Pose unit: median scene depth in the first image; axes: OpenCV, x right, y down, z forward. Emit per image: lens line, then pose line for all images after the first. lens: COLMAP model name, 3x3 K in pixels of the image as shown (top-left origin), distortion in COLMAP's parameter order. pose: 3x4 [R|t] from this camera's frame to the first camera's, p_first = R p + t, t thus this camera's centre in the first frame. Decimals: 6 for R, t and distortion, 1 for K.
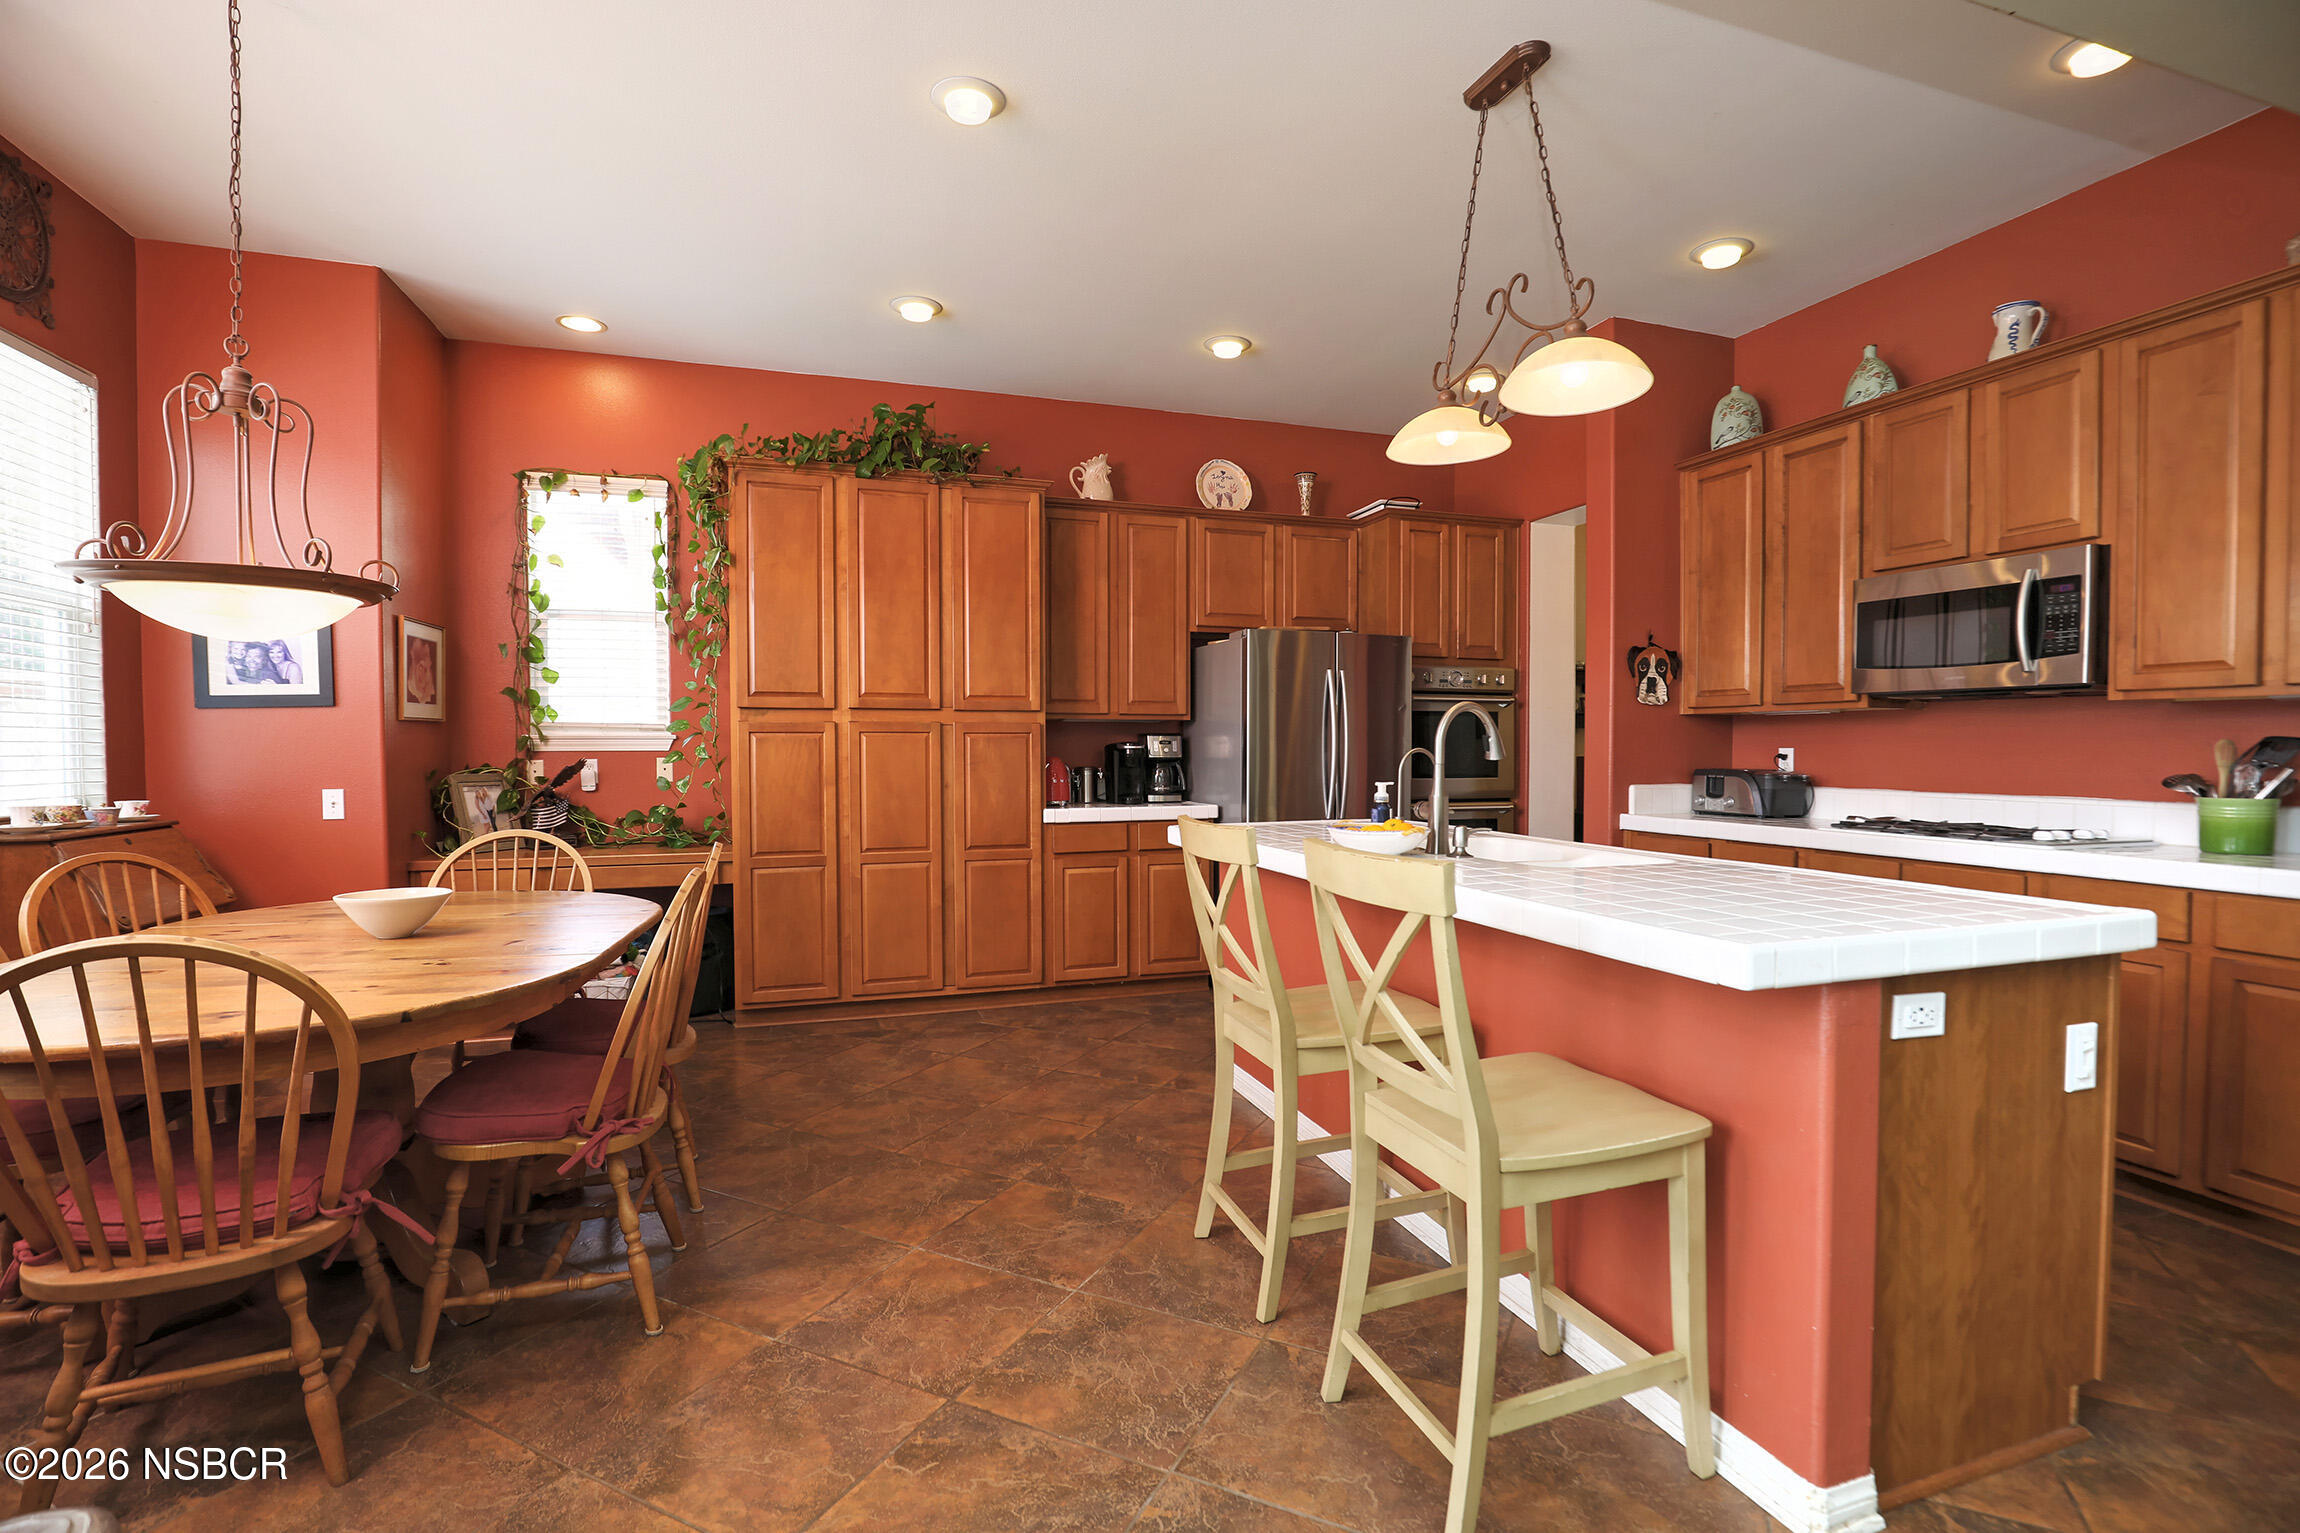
lens RADIAL K [[1059.6, 0, 1147.1], [0, 1059.6, 780.9], [0, 0, 1]] dist [-0.028670, 0.004699]
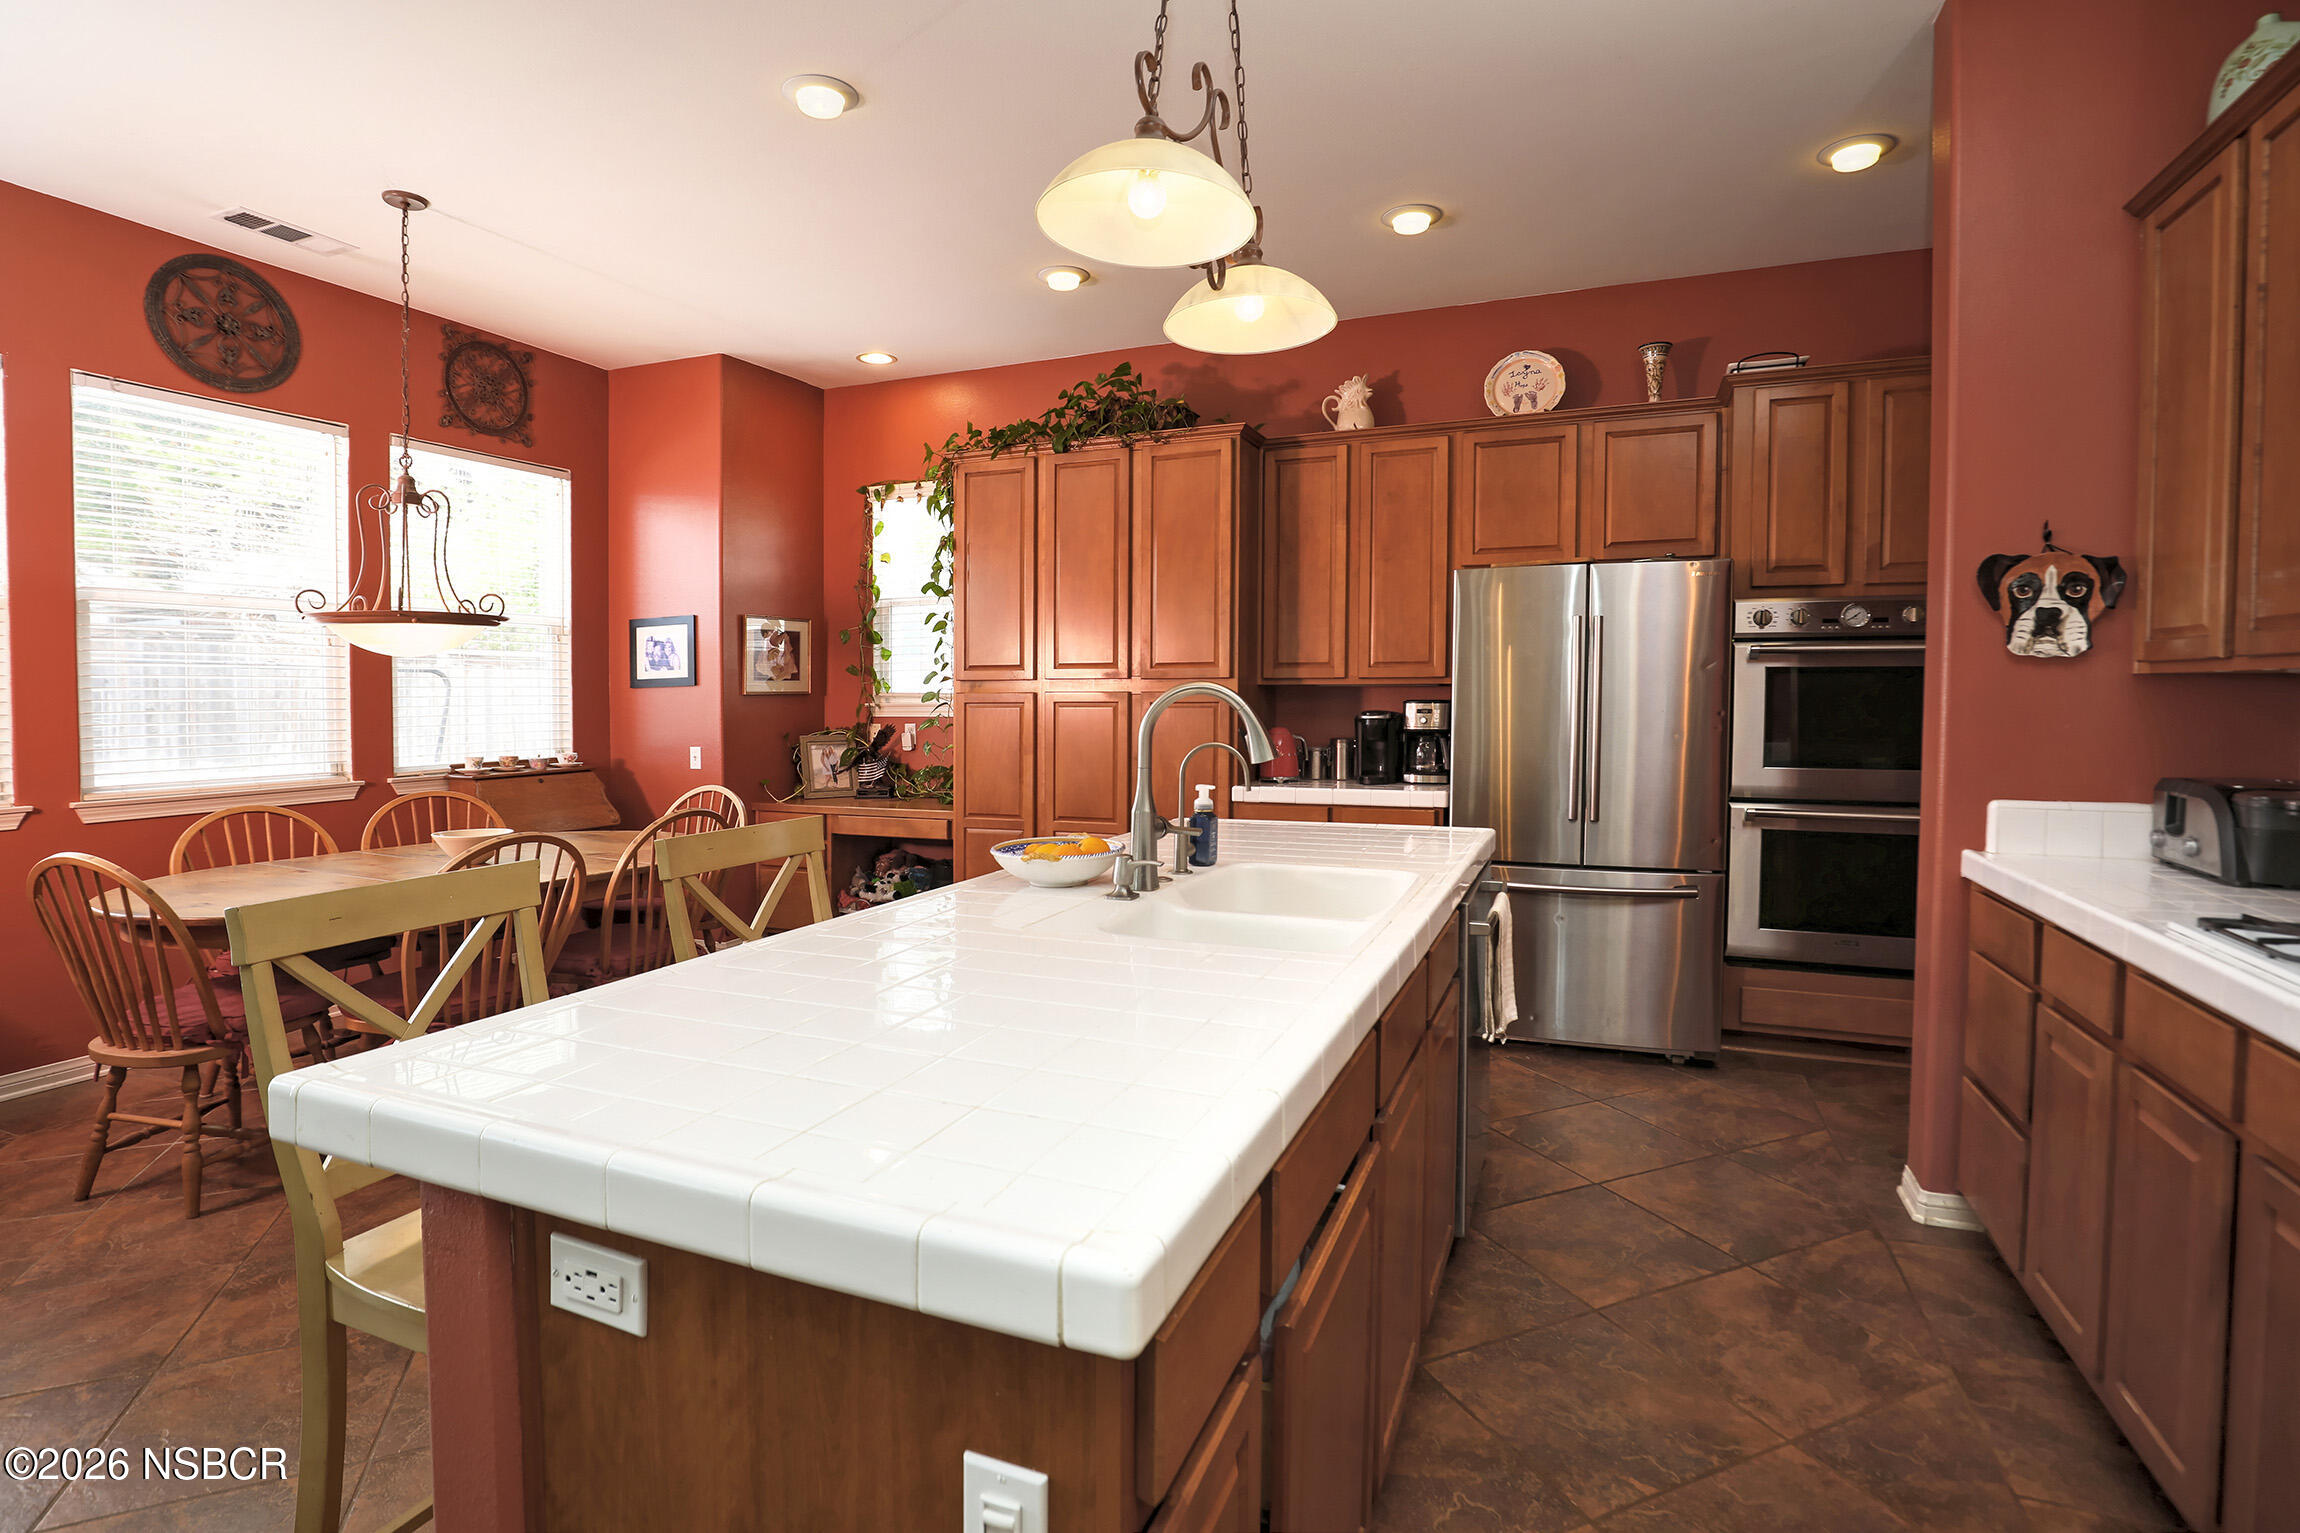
lens RADIAL K [[1074.9, 0, 1152.4], [0, 1074.9, 731.6], [0, 0, 1]] dist [-0.018078, 0.000438]
pose [[0.760292, 0.020638, -0.649253, 0.473290], [-0.016503, 0.999786, 0.012454, -0.031908], [0.649372, 0.001246, 0.760470, 0.265276]]
